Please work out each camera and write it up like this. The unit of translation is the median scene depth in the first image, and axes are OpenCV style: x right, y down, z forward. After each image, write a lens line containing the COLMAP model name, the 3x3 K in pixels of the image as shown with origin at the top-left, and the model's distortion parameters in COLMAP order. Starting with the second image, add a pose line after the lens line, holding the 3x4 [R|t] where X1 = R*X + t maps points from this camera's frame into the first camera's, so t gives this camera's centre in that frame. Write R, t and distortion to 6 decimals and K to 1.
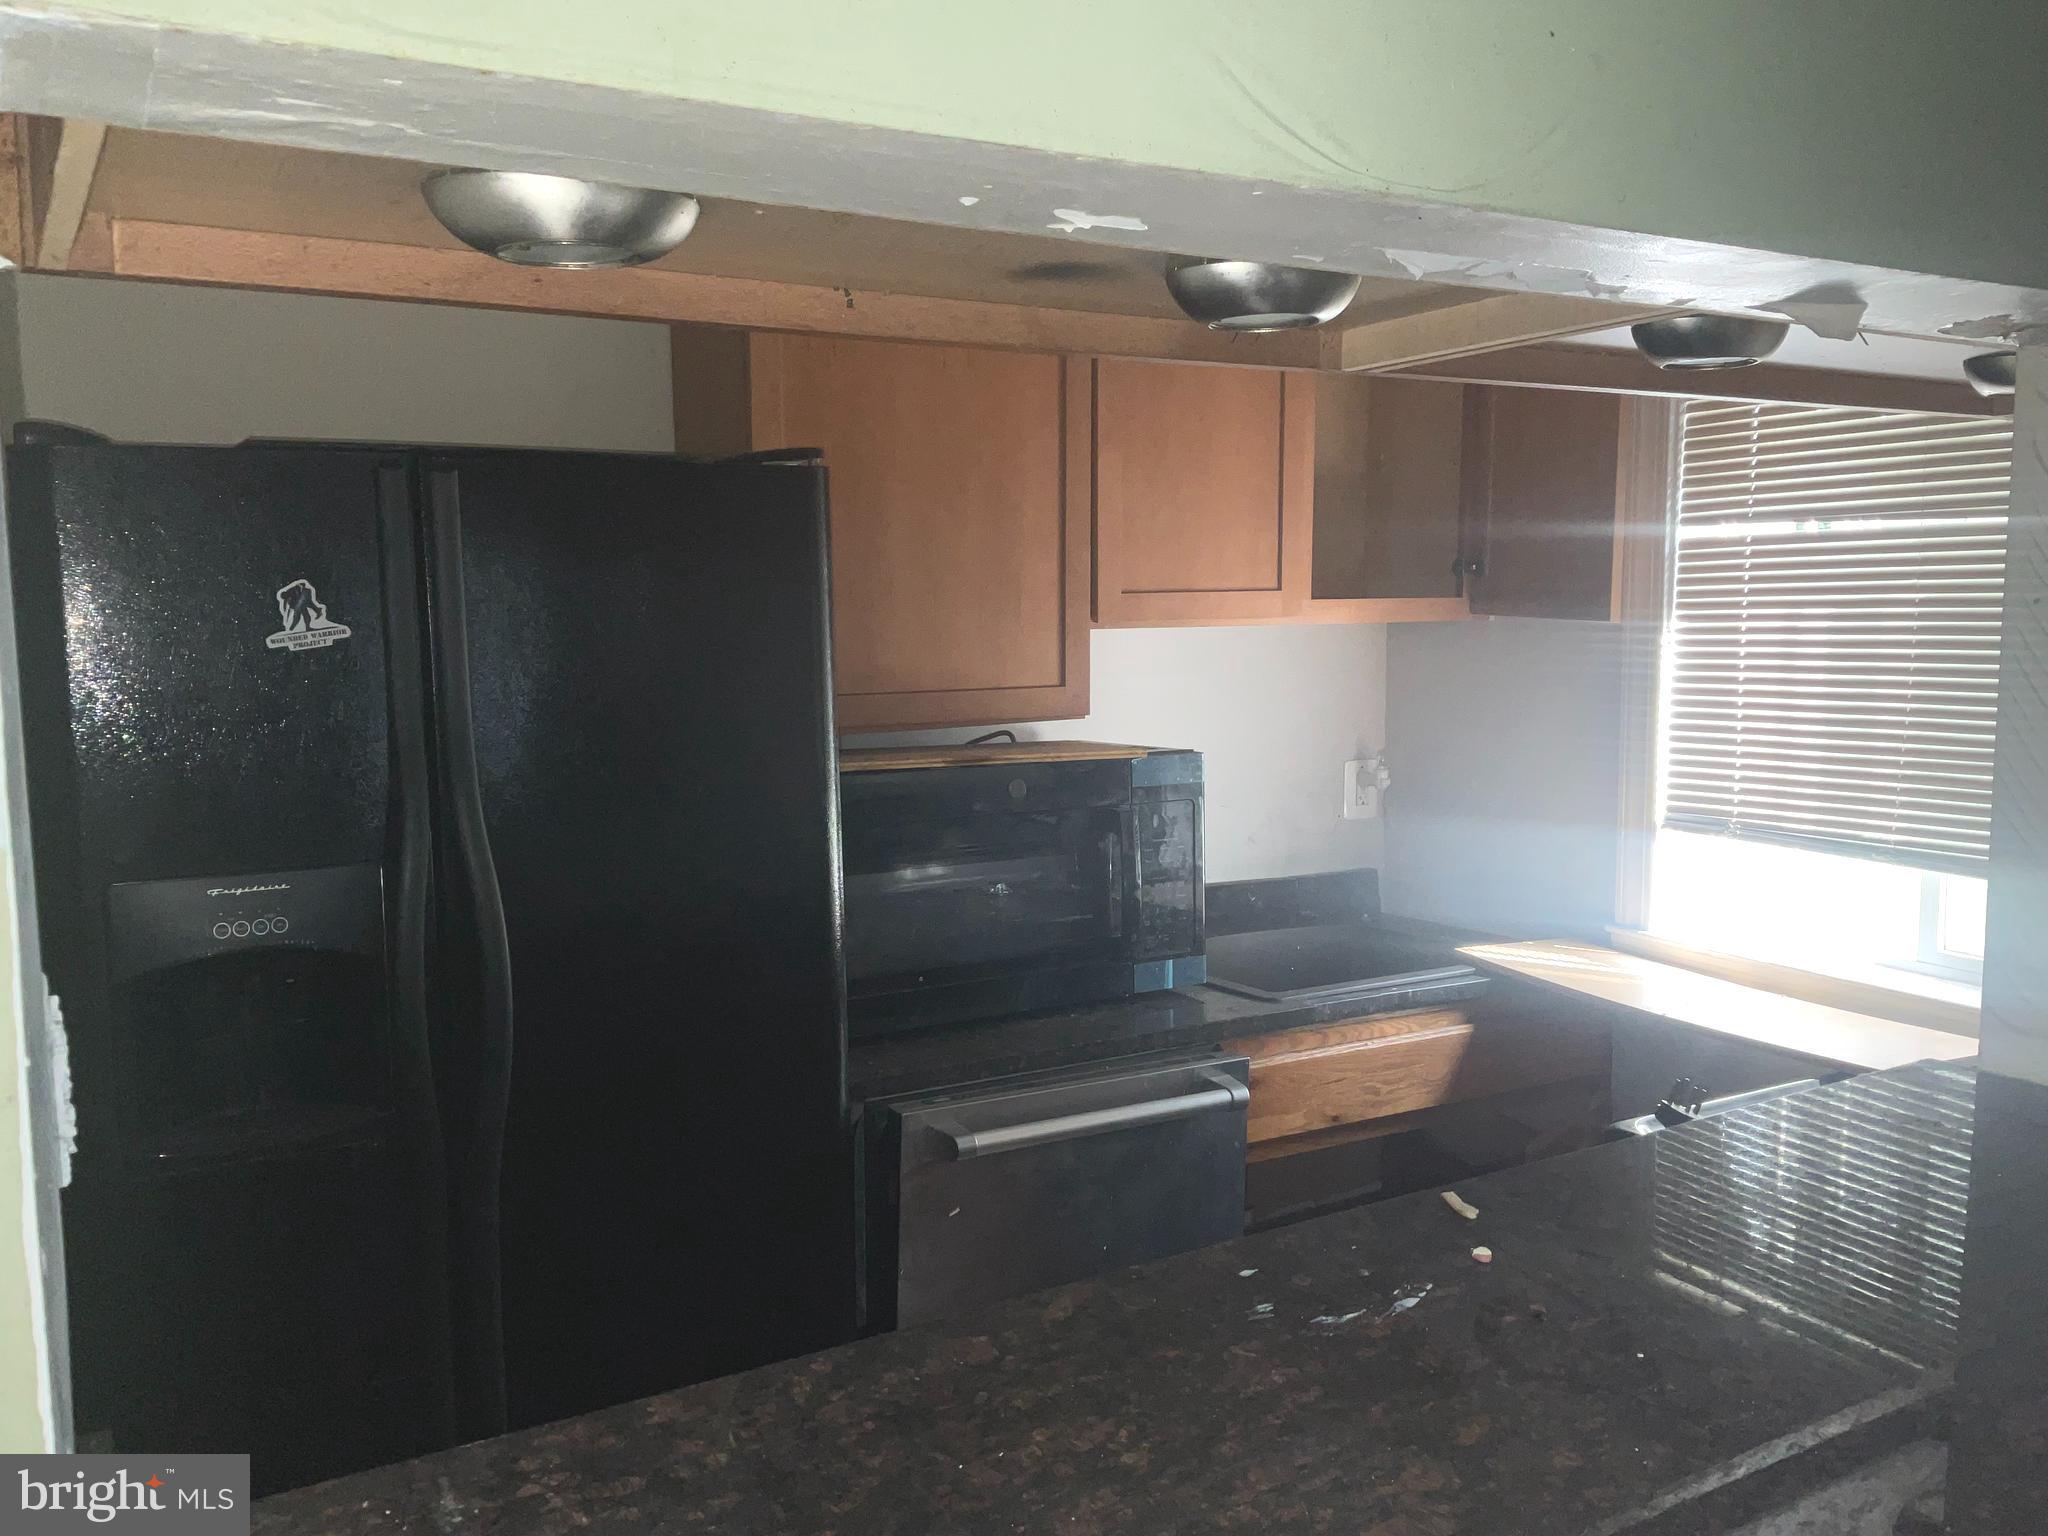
lens RADIAL K [[1708.4, 0, 1024.0], [0, 1708.4, 768.0], [0, 0, 1]] dist [0.101528, -0.142597]
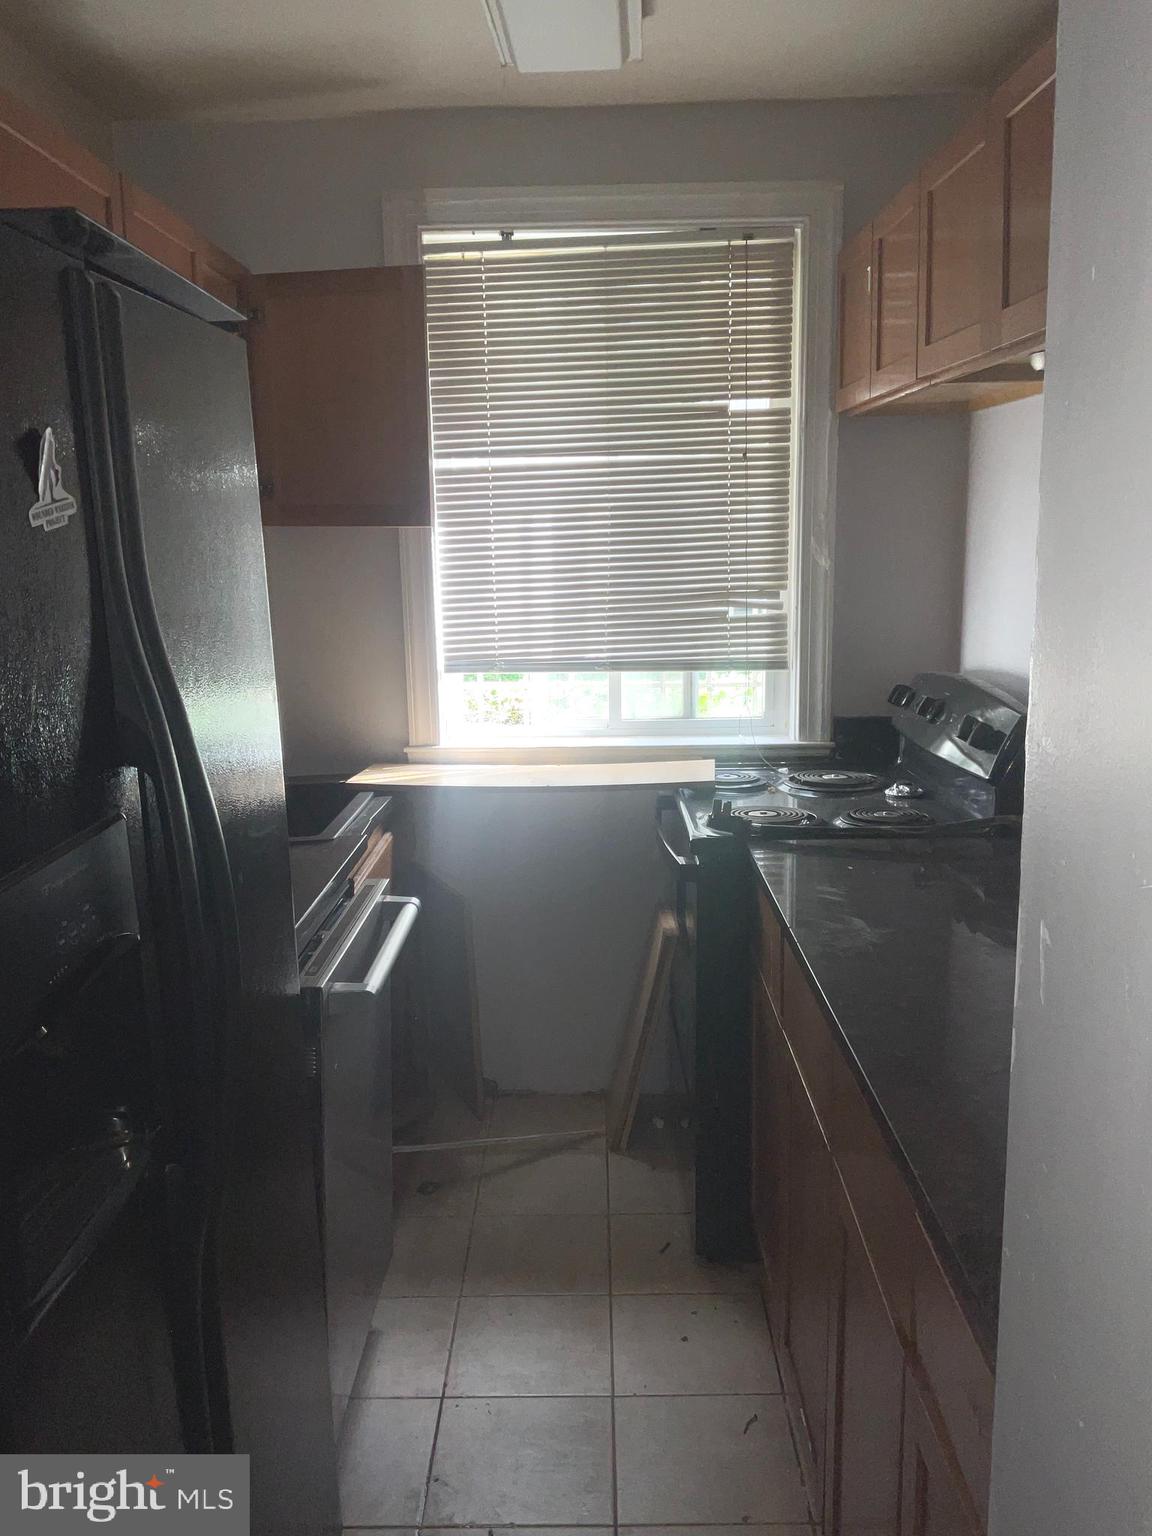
lens RADIAL K [[1281.3, 0, 576.0], [0, 1281.3, 768.0], [0, 0, 1]] dist [0.101528, -0.142597]
pose [[0.536743, -0.166384, 0.827178, -0.515172], [0.113400, 0.985695, 0.124686, -0.008720], [-0.836091, 0.026877, 0.547932, 0.351539]]
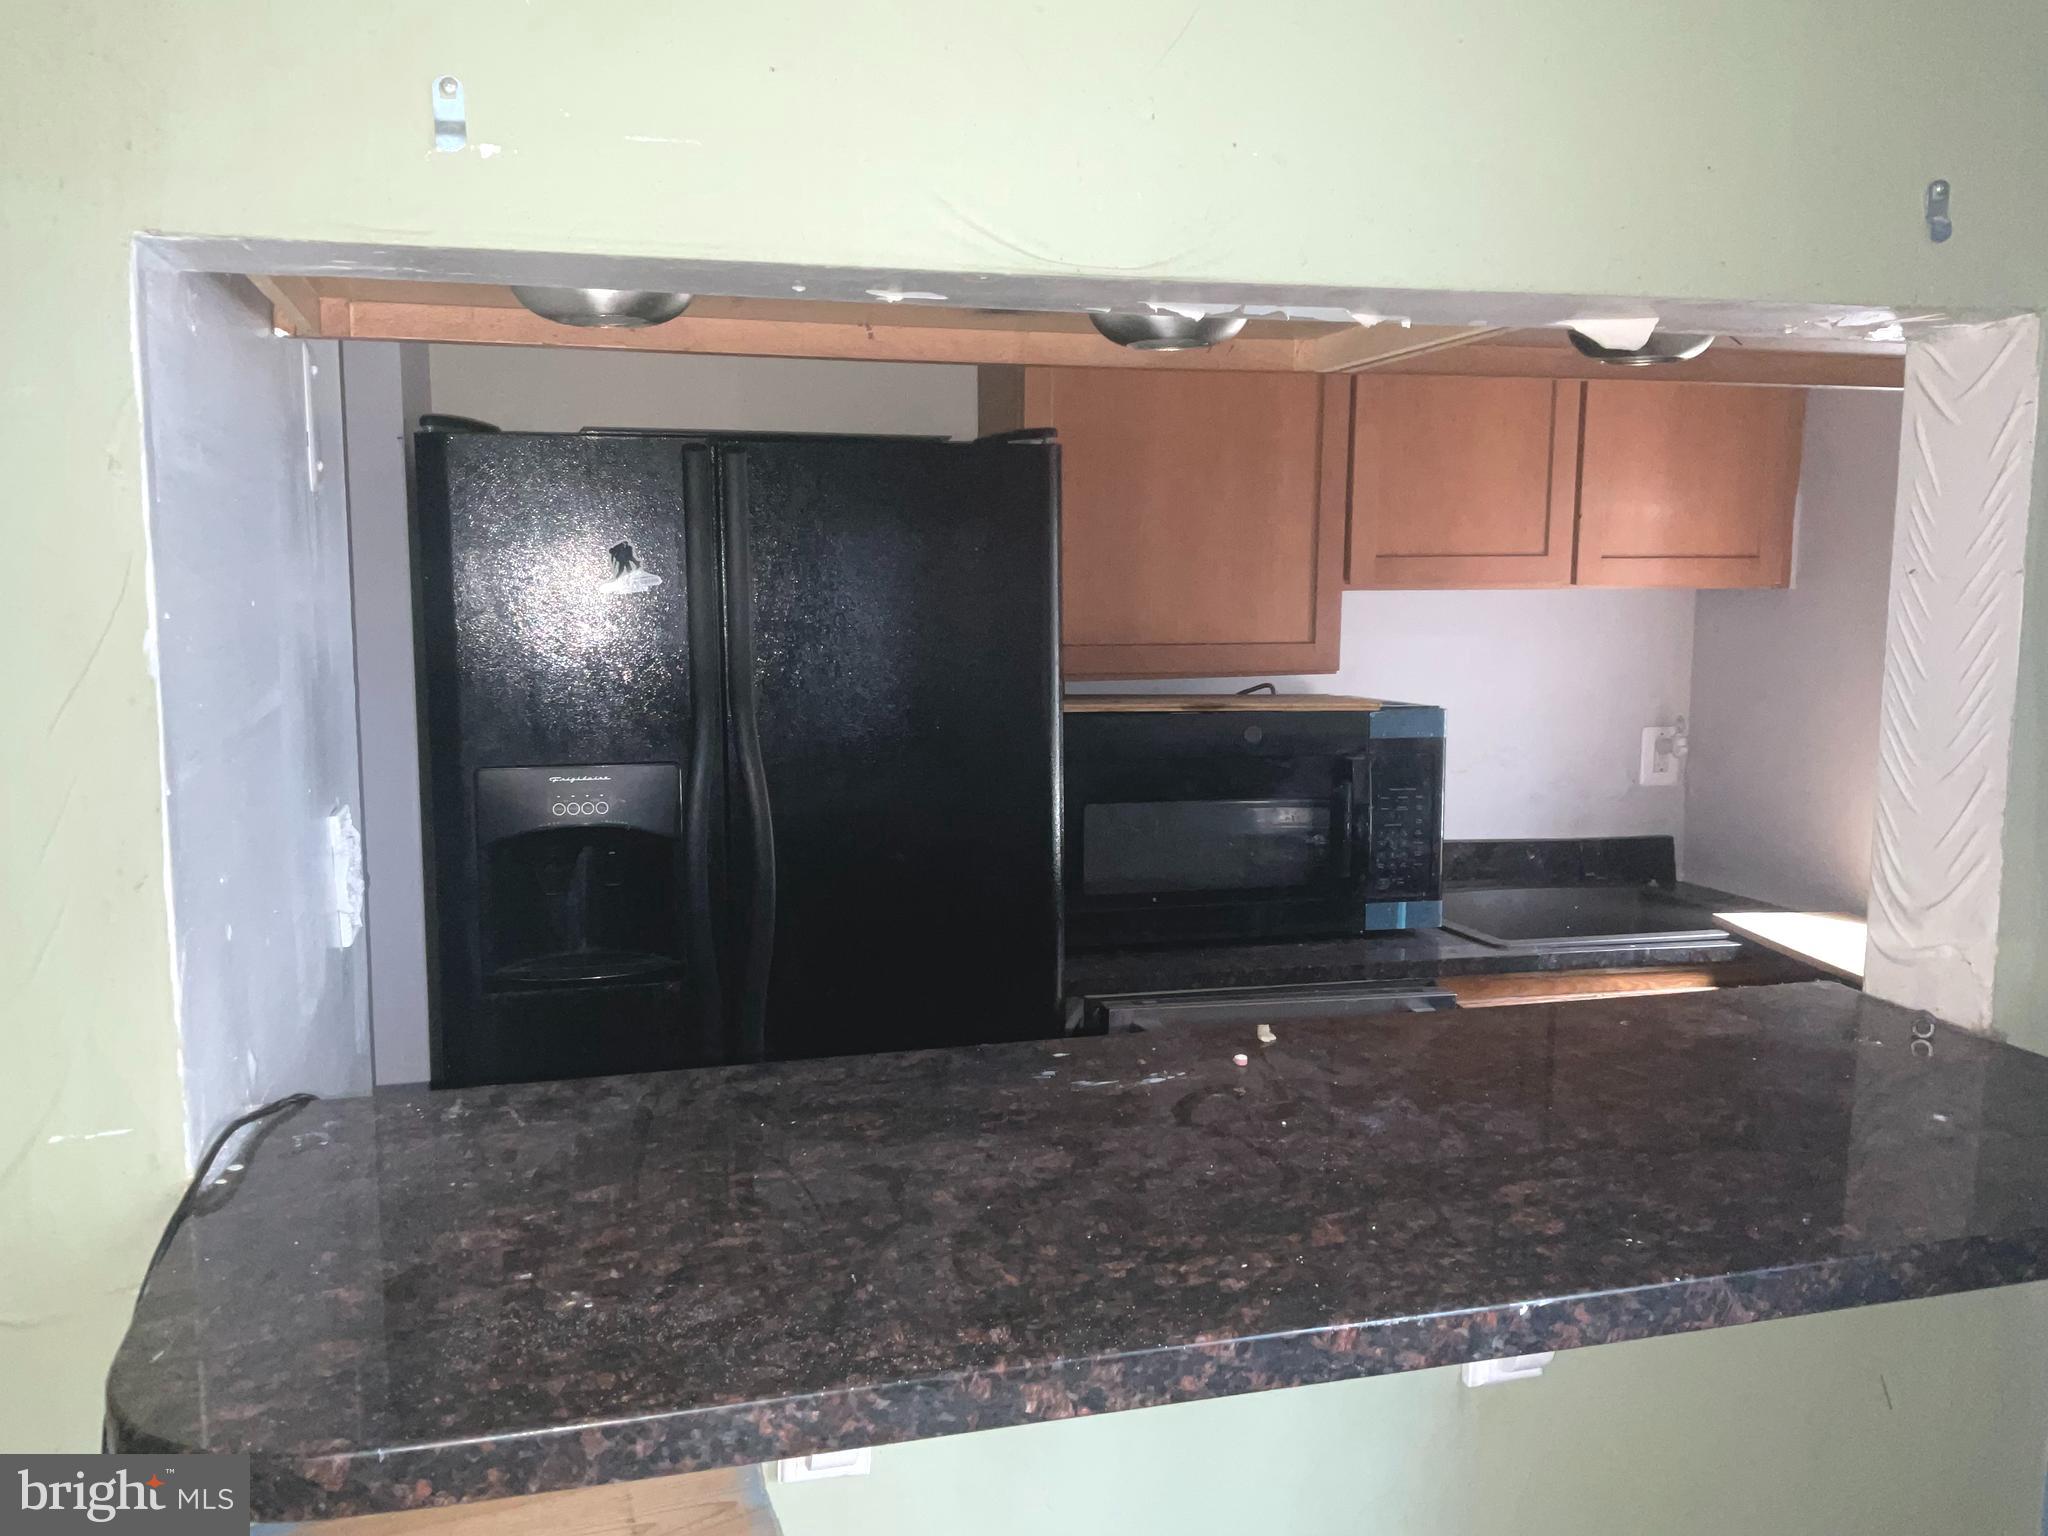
lens RADIAL K [[1708.4, 0, 1024.0], [0, 1708.4, 768.0], [0, 0, 1]] dist [0.101528, -0.142597]
pose [[0.962991, 0.045821, -0.265612, 0.137525], [-0.040167, 0.998837, 0.026683, 0.009314], [0.266525, -0.015027, 0.963711, -0.094778]]
